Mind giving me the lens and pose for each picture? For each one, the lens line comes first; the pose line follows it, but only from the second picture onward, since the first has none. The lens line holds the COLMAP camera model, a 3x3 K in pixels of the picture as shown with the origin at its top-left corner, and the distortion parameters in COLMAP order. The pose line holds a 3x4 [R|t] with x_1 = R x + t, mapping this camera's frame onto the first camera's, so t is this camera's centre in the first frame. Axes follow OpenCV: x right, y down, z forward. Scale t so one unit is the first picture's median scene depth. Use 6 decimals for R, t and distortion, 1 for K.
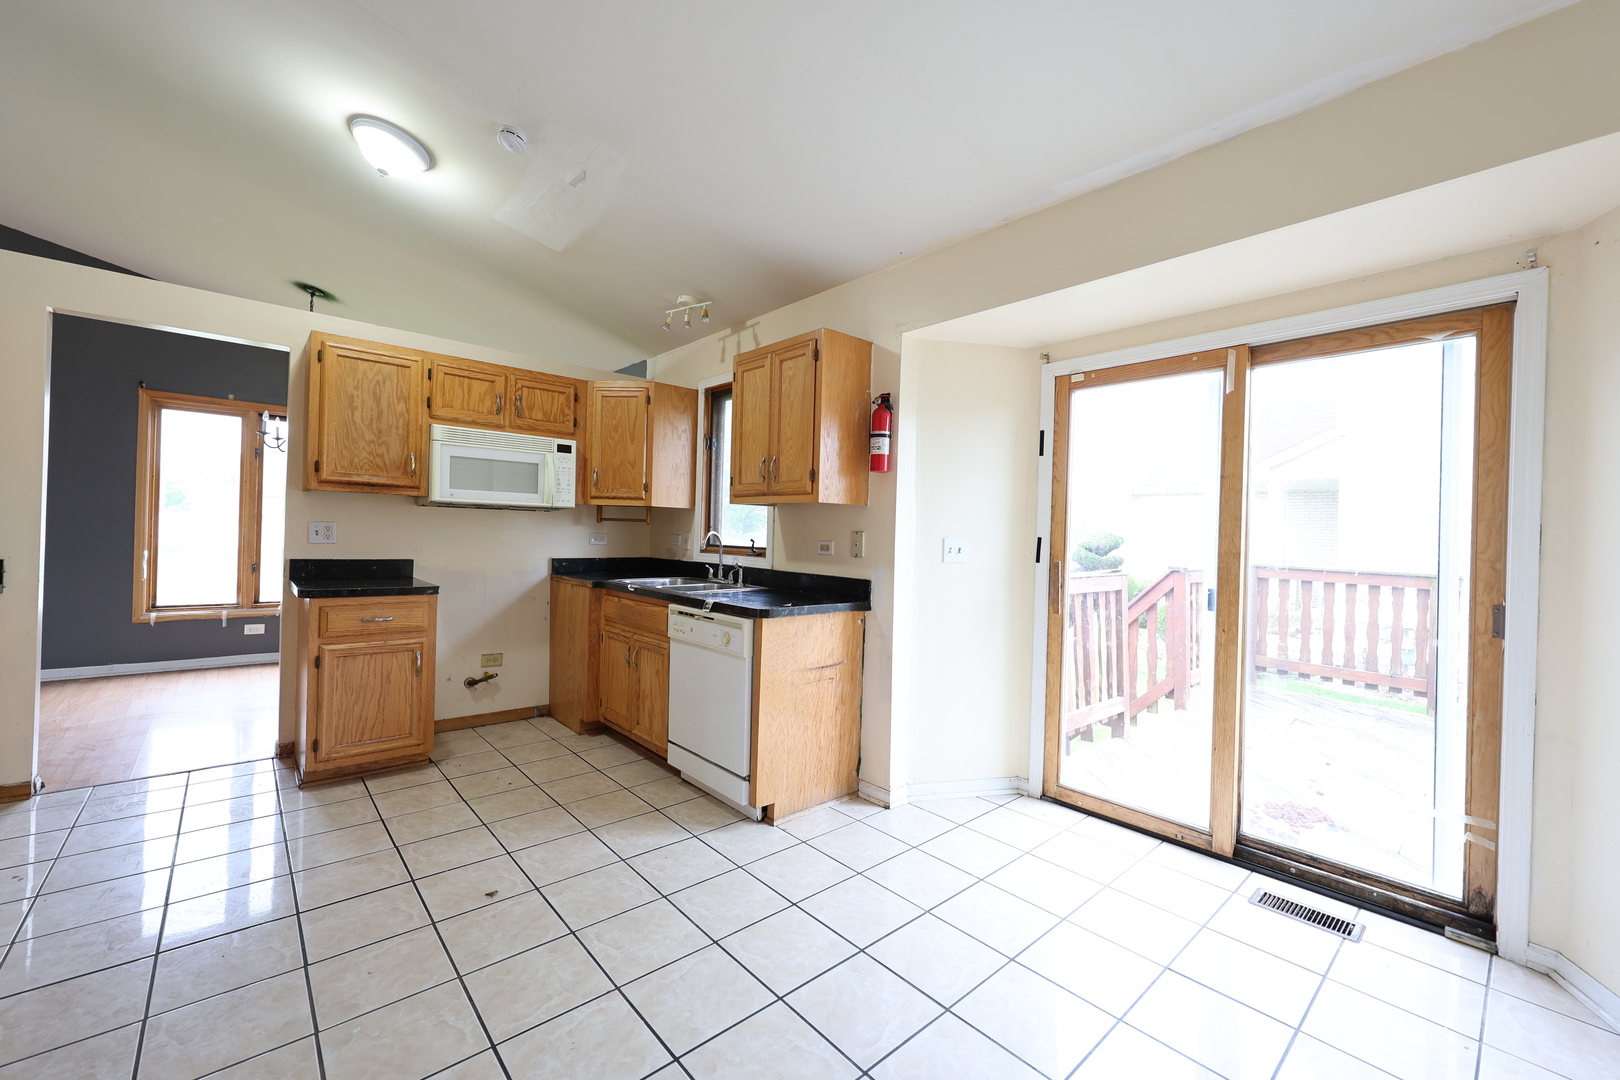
lens RADIAL K [[650.9, 0, 814.9], [0, 650.9, 538.3], [0, 0, 1]] dist [-0.000079, -0.000214]
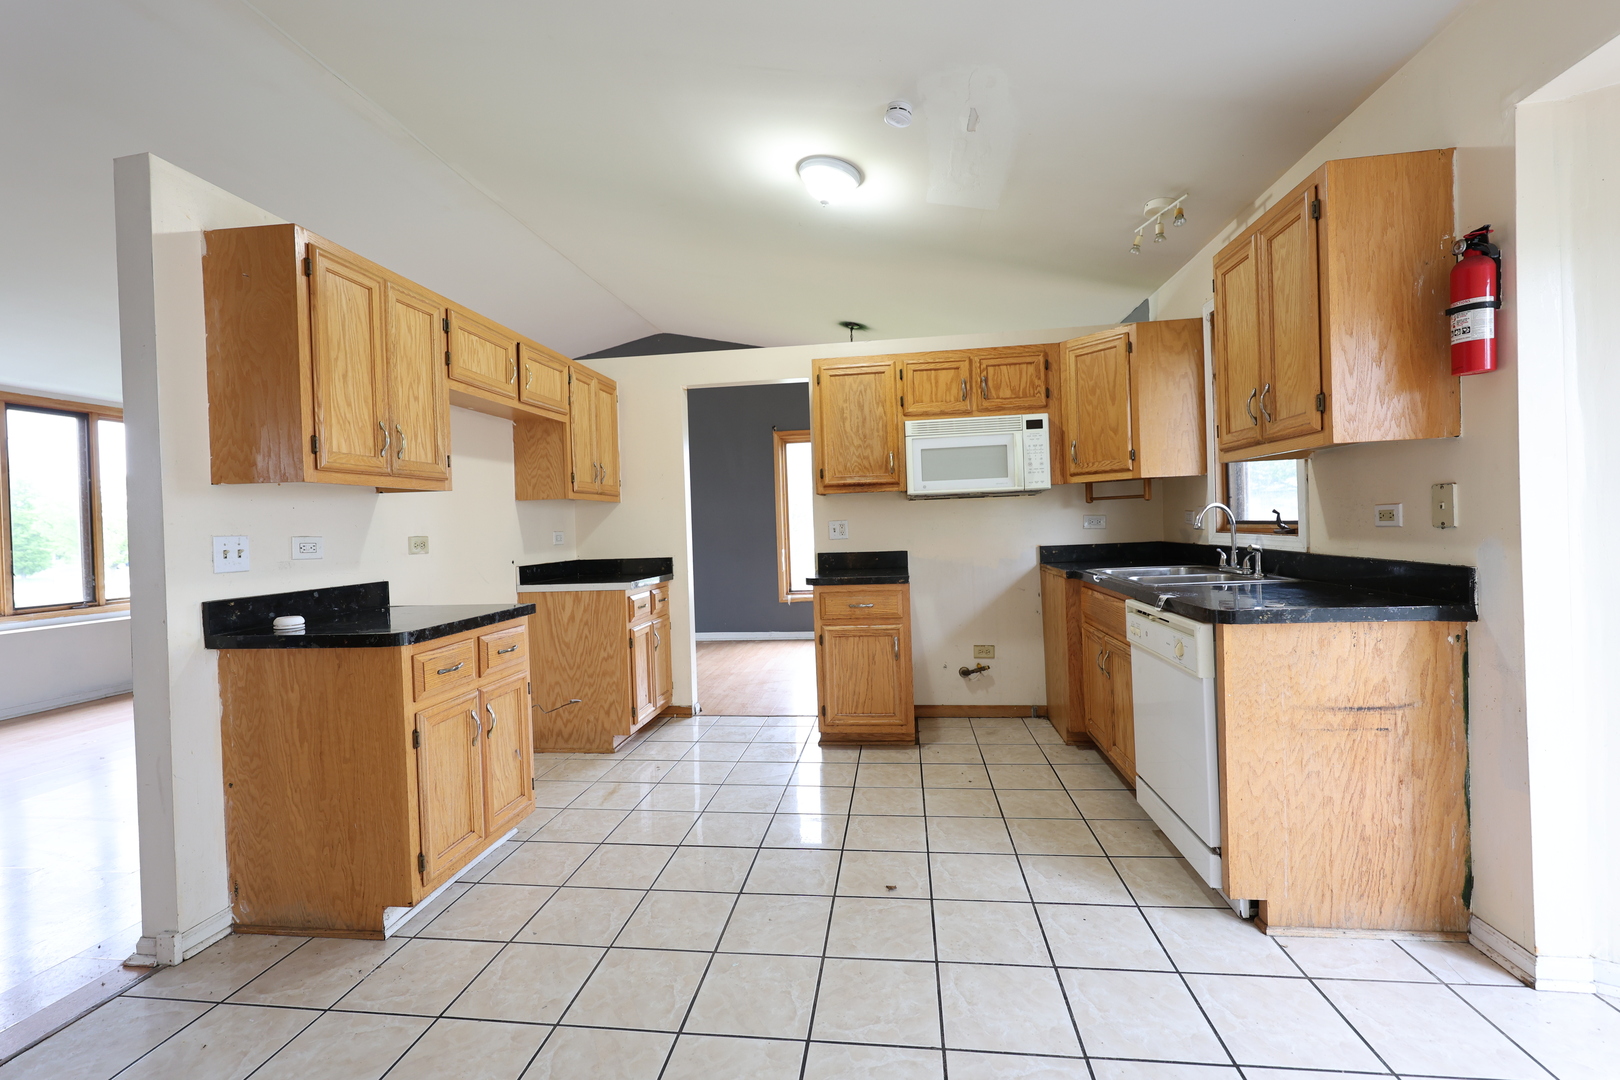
lens RADIAL K [[688.5, 0, 811.1], [0, 688.5, 536.5], [0, 0, 1]] dist [0.000342, 0.000003]
pose [[0.650295, -0.040324, -0.758611, 0.163014], [0.051172, 0.998647, -0.009217, 0.013376], [0.757956, -0.032826, 0.651479, 0.171455]]
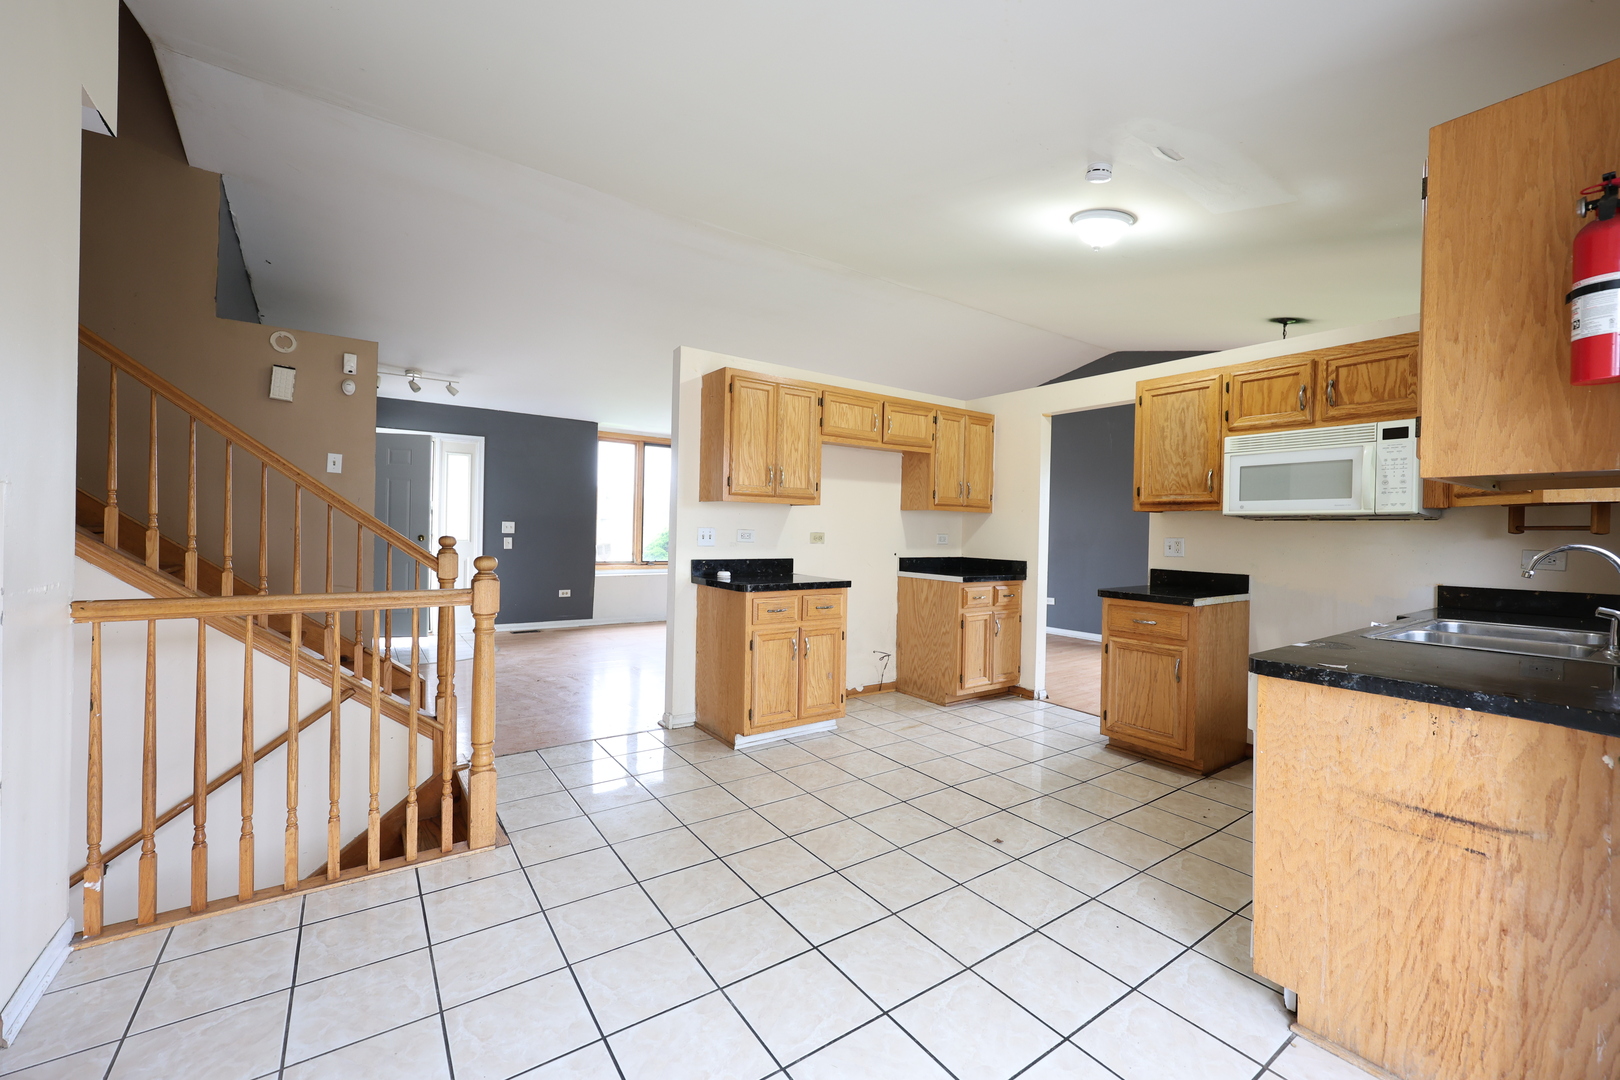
lens RADIAL K [[650.9, 0, 814.9], [0, 650.9, 538.3], [0, 0, 1]] dist [-0.000079, -0.000214]
pose [[-0.117788, -0.017480, -0.992885, 0.514578], [-0.026787, 0.999537, -0.014420, 0.010208], [0.992677, 0.024898, -0.118201, 0.547610]]
